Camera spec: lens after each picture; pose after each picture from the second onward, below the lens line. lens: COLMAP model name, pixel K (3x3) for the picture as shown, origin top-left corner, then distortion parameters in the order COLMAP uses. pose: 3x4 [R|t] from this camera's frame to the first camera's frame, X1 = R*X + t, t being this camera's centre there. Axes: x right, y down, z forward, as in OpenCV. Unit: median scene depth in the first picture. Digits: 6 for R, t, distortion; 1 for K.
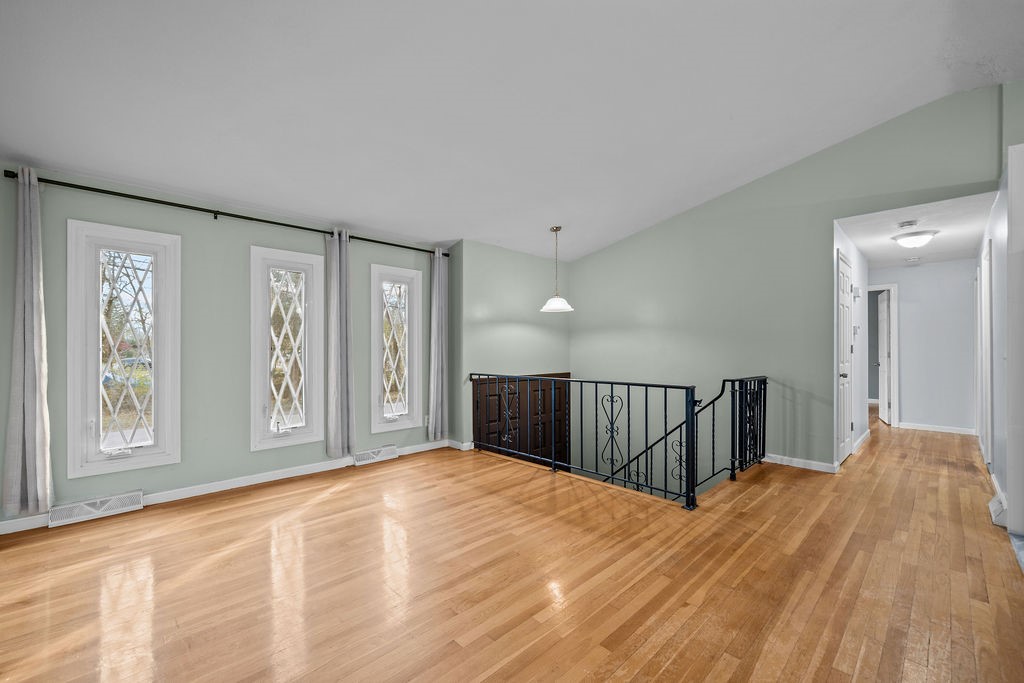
lens RADIAL K [[409.8, 0, 496.5], [0, 409.8, 348.6], [0, 0, 1]] dist [-0.001373, -0.000238]
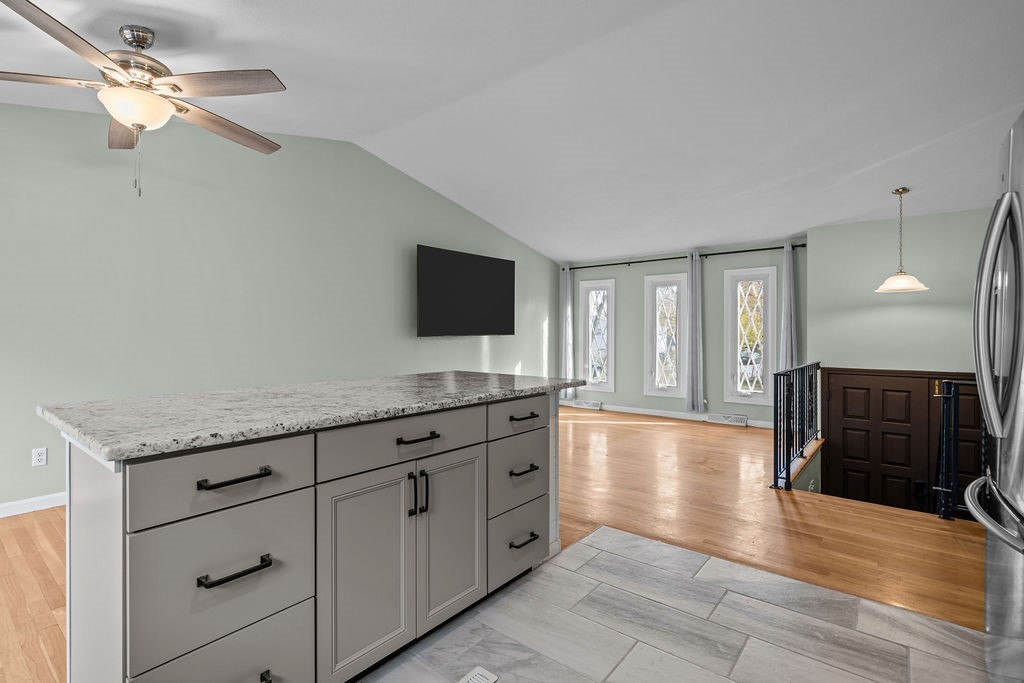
lens RADIAL K [[489.9, 0, 487.8], [0, 489.9, 331.1], [0, 0, 1]] dist [-0.000692, -0.000921]
pose [[0.122924, -0.005085, -0.992403, 1.218067], [-0.003499, 0.999978, -0.005557, -0.004158], [0.992410, 0.004155, 0.122903, 0.077344]]
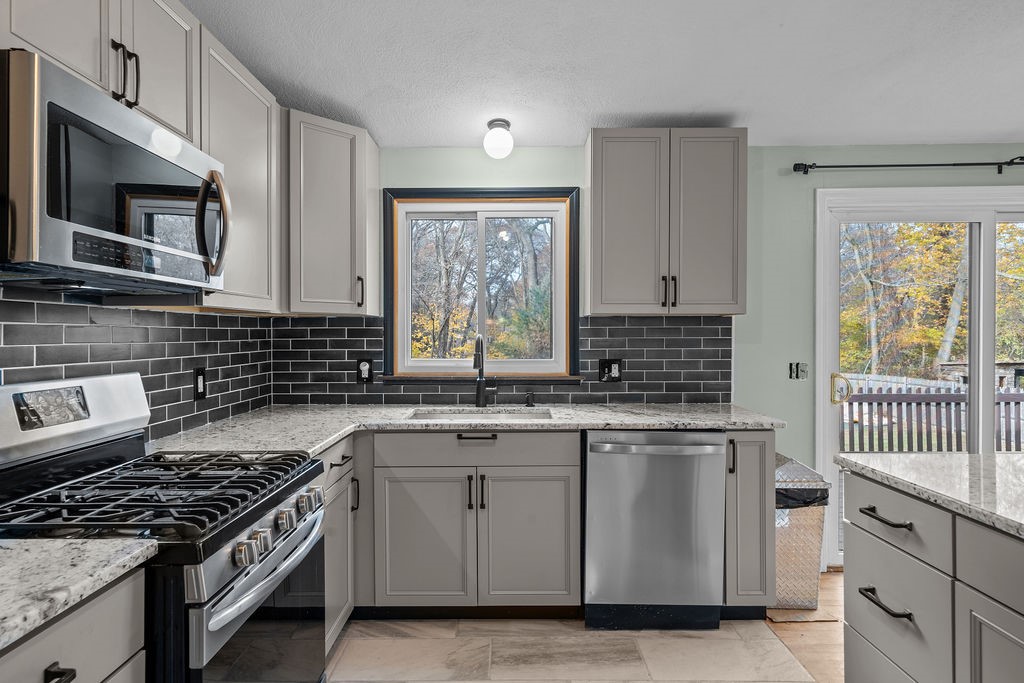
lens RADIAL K [[573.5, 0, 490.2], [0, 573.5, 339.7], [0, 0, 1]] dist [-0.007391, 0.000753]
pose [[-0.722247, -0.000580, 0.691635, 0.808136], [0.007464, 0.999935, 0.008632, -0.040274], [-0.691595, 0.011396, -0.722195, 0.434170]]
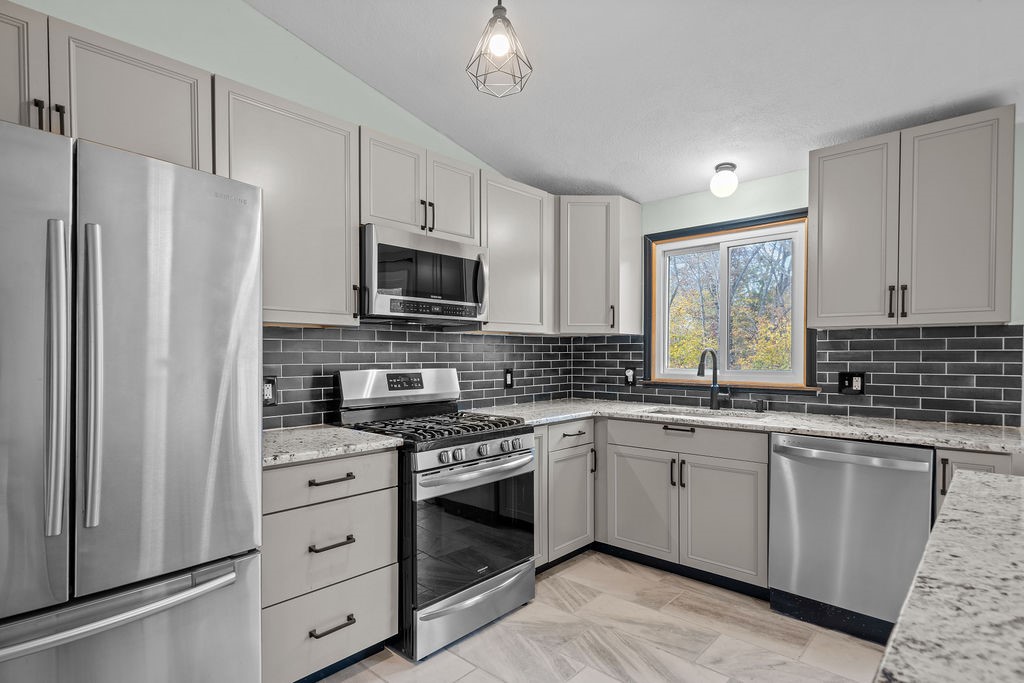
lens RADIAL K [[509.6, 0, 505.9], [0, 509.6, 364.3], [0, 0, 1]] dist [-0.002406, 0.000700]
pose [[-0.079989, -0.015314, 0.996678, 0.572312], [0.004410, 0.999867, 0.015717, -0.029146], [-0.996786, 0.005652, -0.079911, 0.282229]]
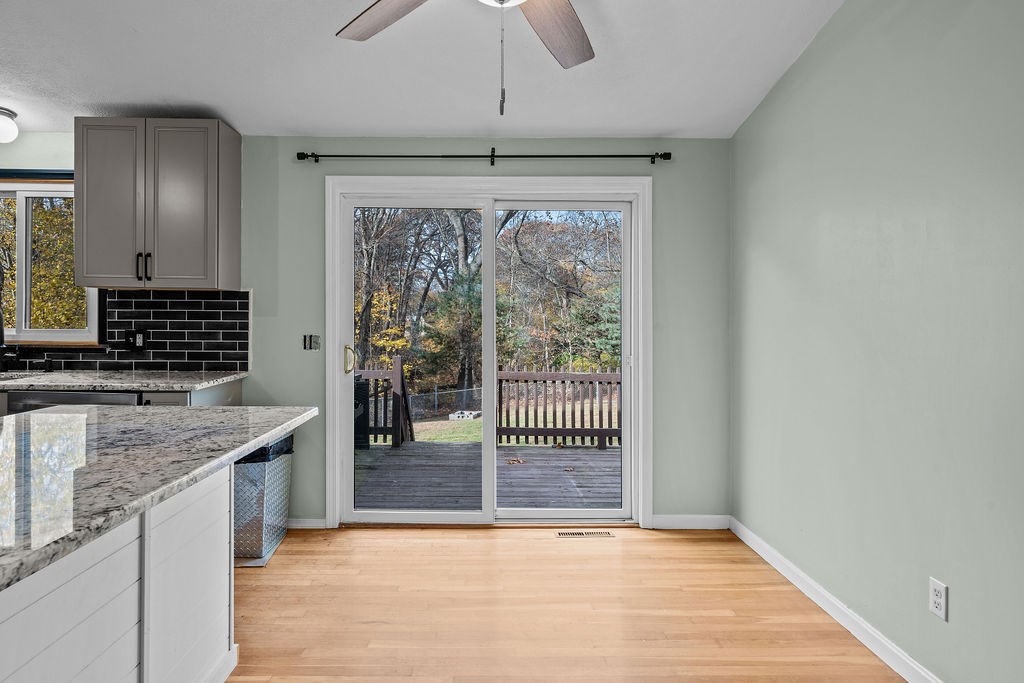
lens RADIAL K [[582.2, 0, 484.8], [0, 582.2, 320.2], [0, 0, 1]] dist [0.001603, 0.002286]
pose [[-0.741146, -0.005618, 0.671320, 0.265177], [-0.004996, 0.999983, 0.002852, -0.024534], [-0.671325, -0.001240, -0.741162, 0.044905]]
